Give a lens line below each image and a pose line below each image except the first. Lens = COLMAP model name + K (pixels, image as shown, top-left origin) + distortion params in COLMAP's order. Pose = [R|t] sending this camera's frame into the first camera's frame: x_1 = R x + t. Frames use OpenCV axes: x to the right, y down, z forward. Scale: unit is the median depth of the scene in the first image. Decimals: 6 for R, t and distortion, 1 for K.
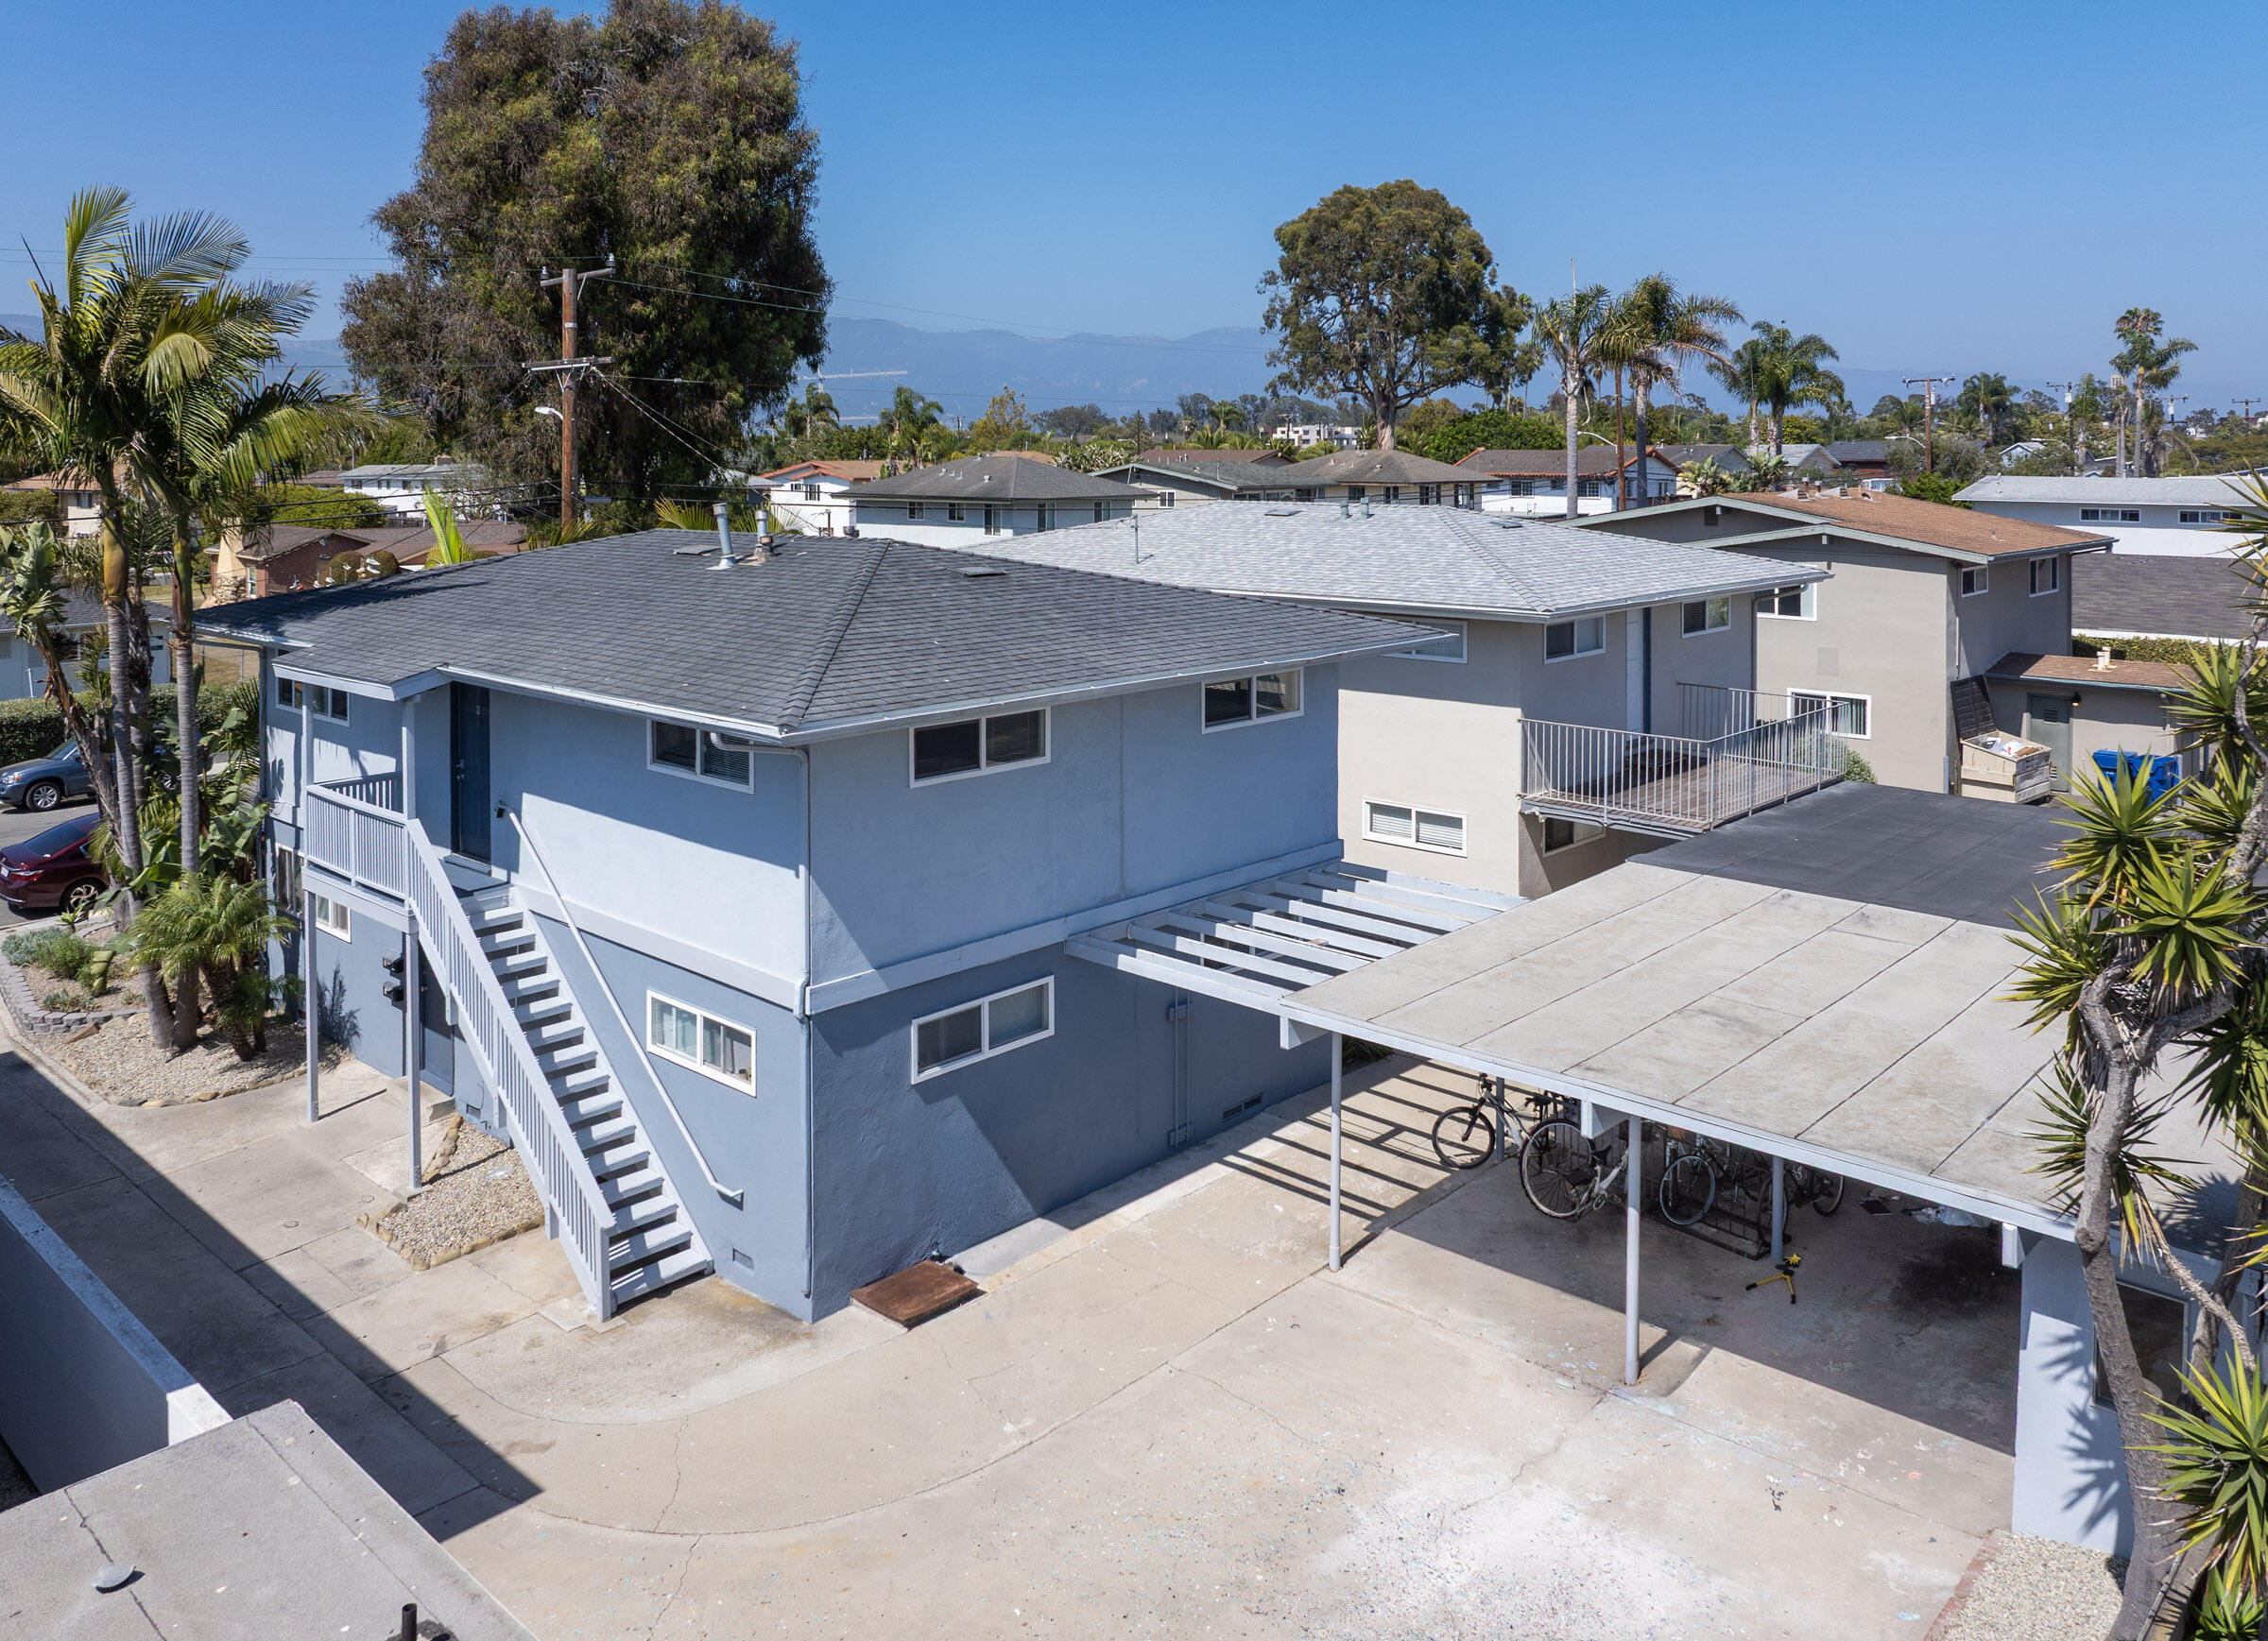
lens RADIAL K [[1652.4, 0, 1134.0], [0, 1652.4, 820.5], [0, 0, 1]] dist [0.007773, 0.002166]
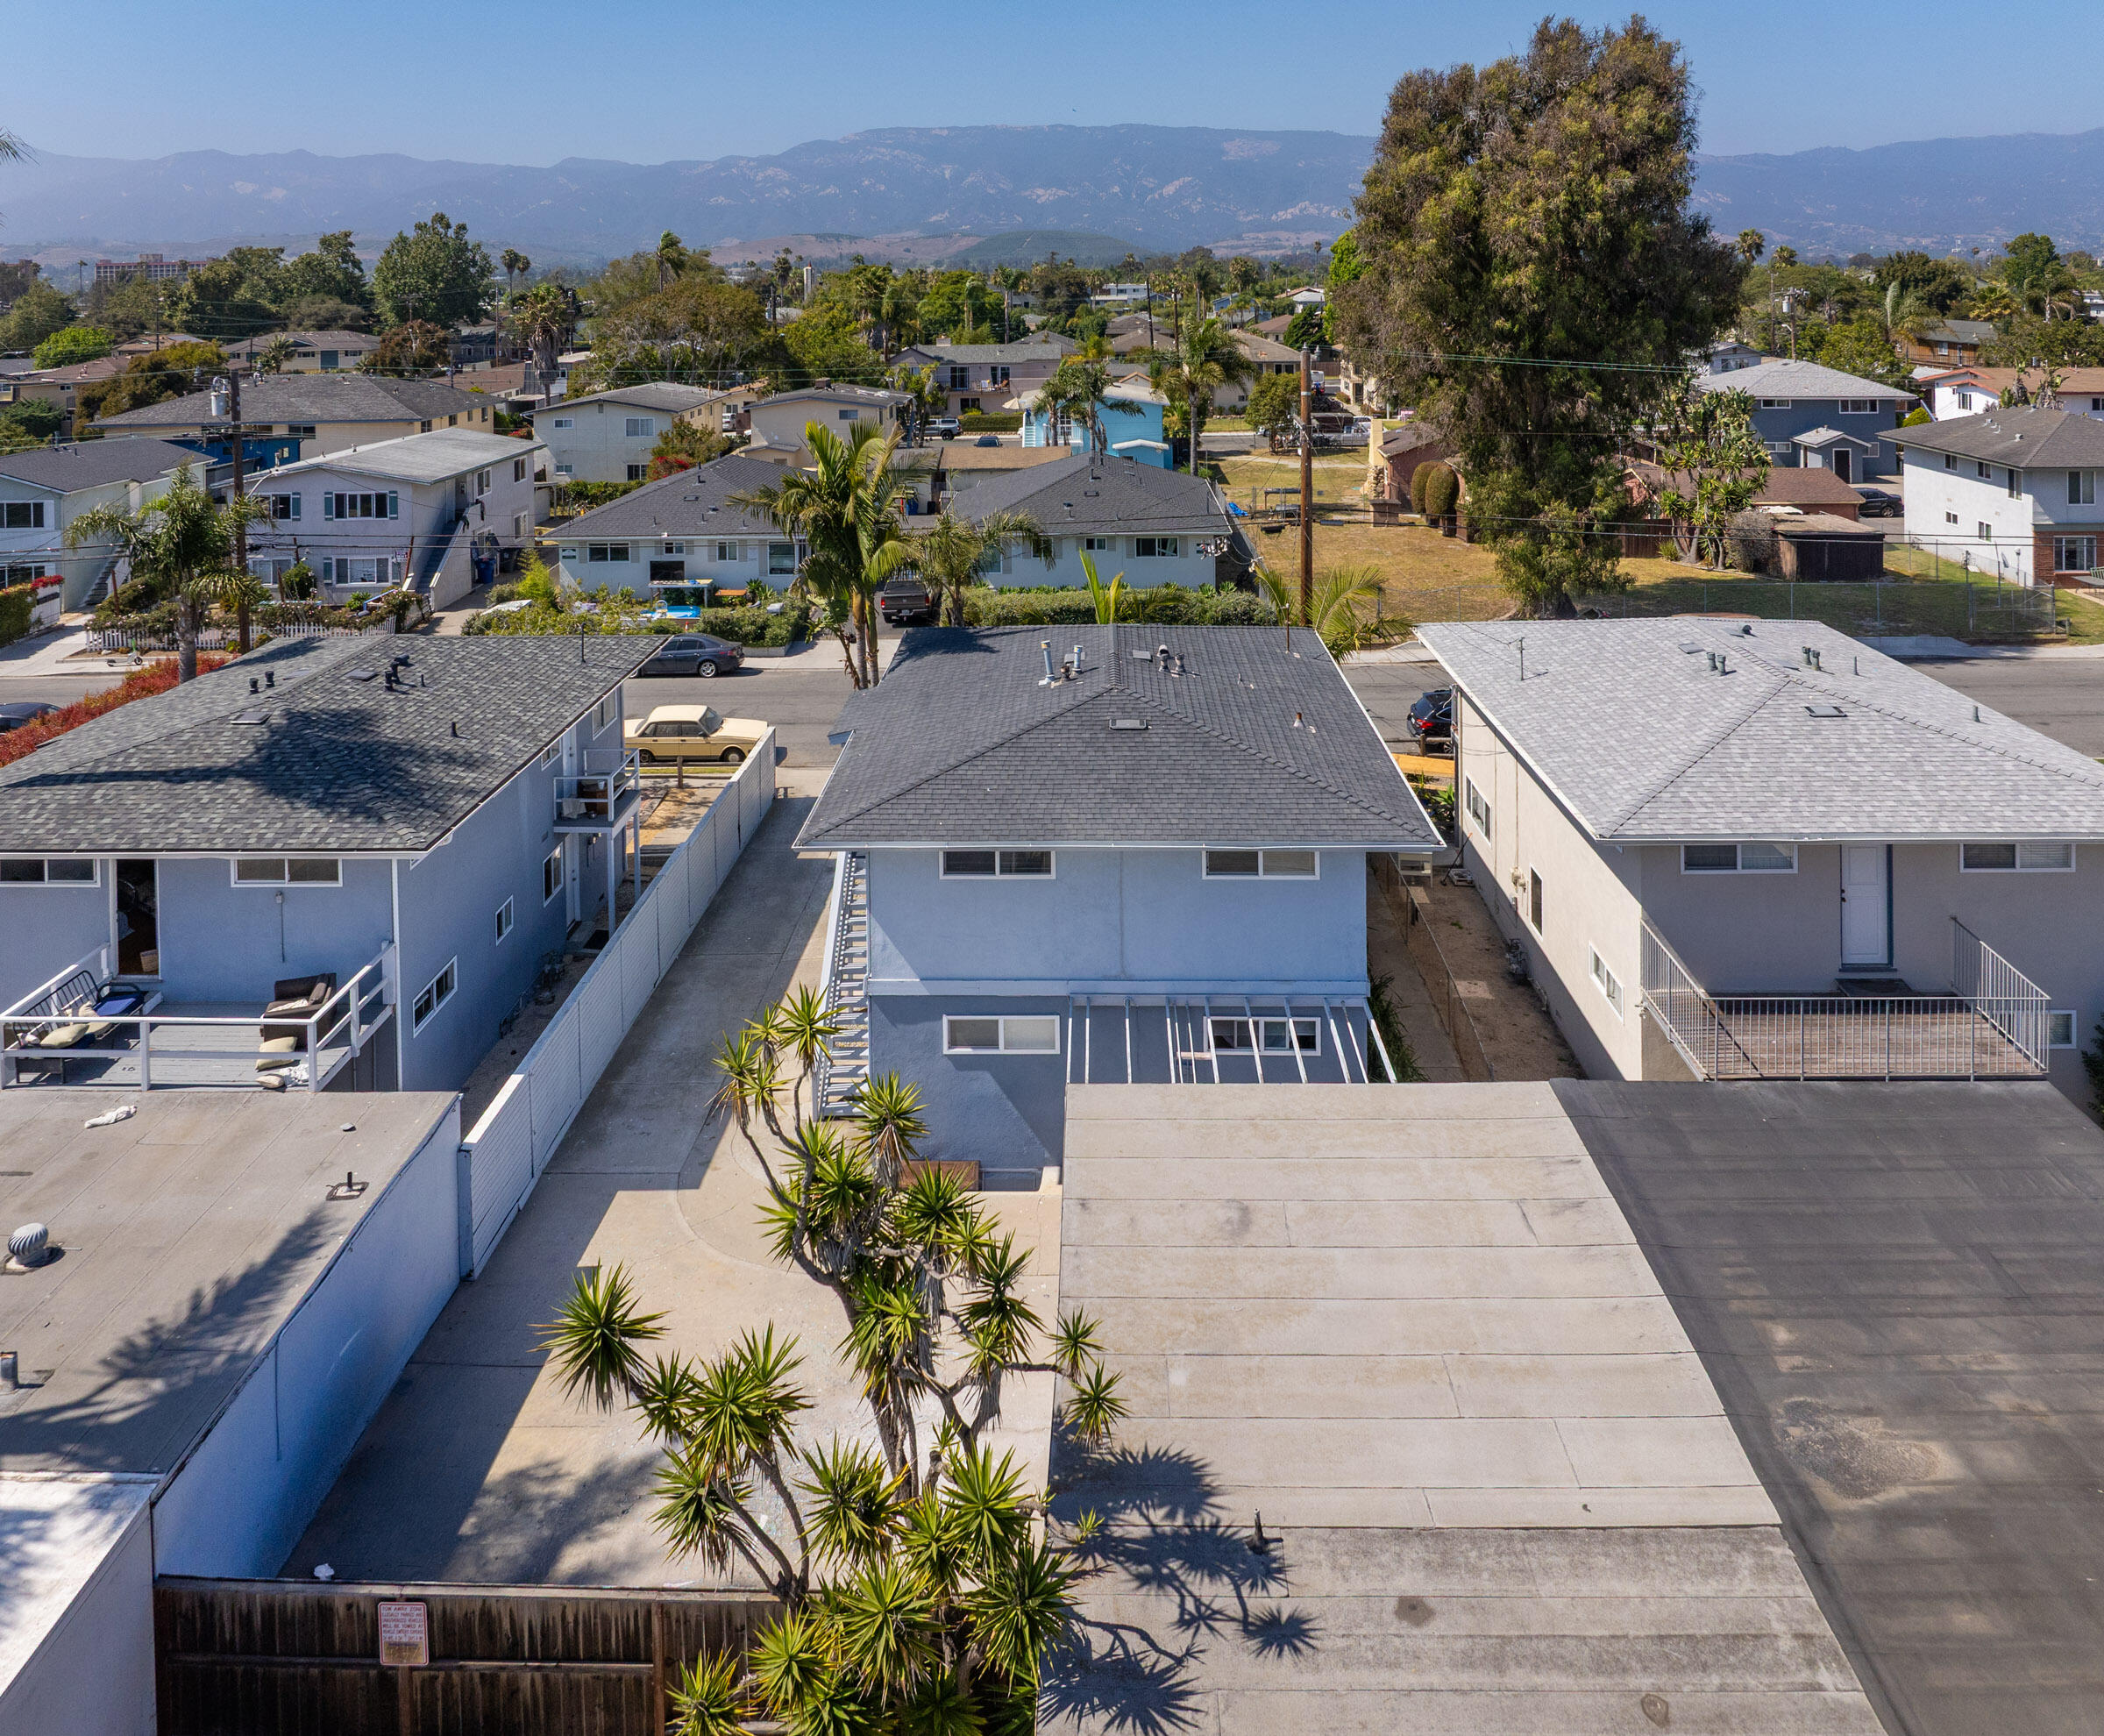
lens RADIAL K [[1608.4, 0, 1052.0], [0, 1608.4, 868.0], [0, 0, 1]] dist [-0.004700, -0.000638]
pose [[0.666207, 0.260503, -0.698789, 0.390688], [-0.150827, 0.964709, 0.215841, -0.147477], [0.730356, -0.038398, 0.681987, -0.000795]]
